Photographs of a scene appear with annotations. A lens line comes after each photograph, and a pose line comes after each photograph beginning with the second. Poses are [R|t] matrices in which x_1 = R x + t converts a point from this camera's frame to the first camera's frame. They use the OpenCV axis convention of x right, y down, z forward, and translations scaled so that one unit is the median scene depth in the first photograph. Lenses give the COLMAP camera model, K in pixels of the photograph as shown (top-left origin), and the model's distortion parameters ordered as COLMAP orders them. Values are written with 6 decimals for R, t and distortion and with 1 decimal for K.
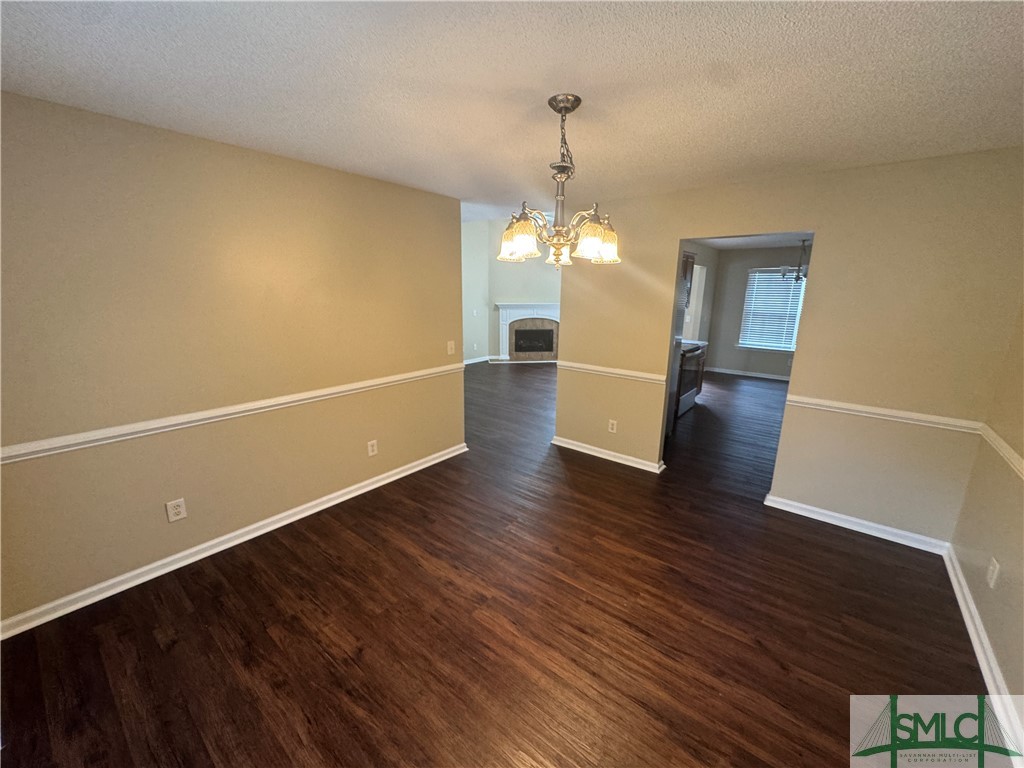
lens RADIAL K [[409.1, 0, 510.5], [0, 409.1, 384.2], [0, 0, 1]] dist [-0.002494, -0.000260]
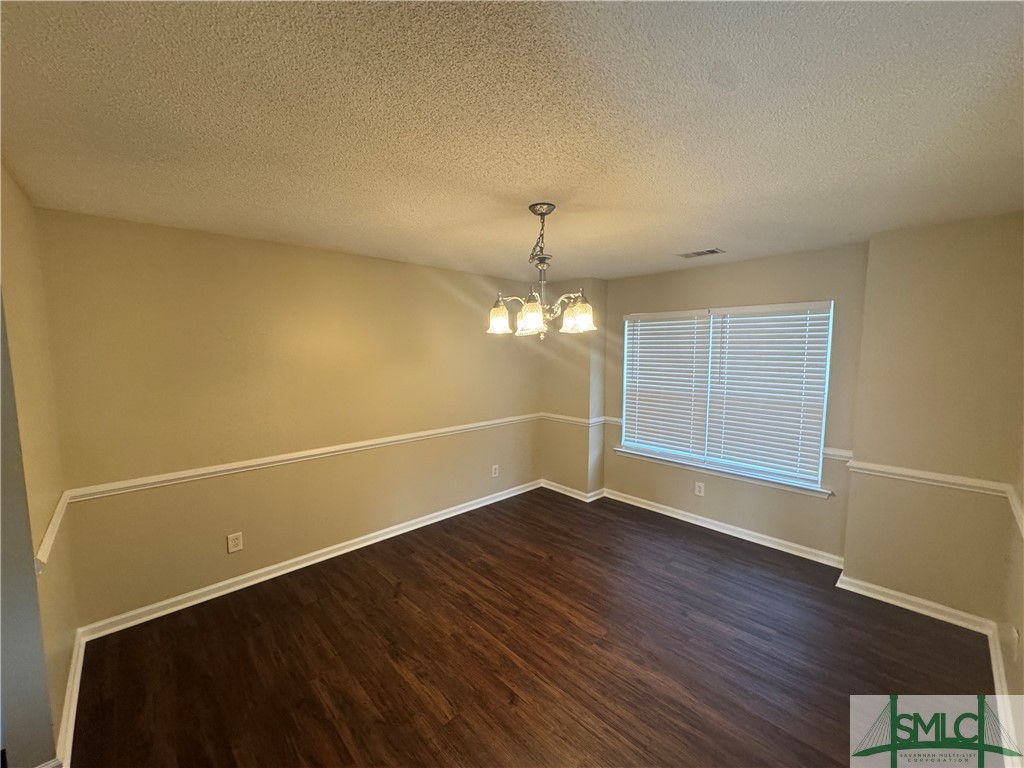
lens RADIAL K [[409.1, 0, 510.5], [0, 409.1, 384.2], [0, 0, 1]] dist [-0.002494, -0.000260]
pose [[-0.991620, -0.025942, 0.126561, 0.042798], [0.016162, 0.947028, 0.320745, -0.419734], [-0.128178, 0.320103, -0.938672, 1.678063]]
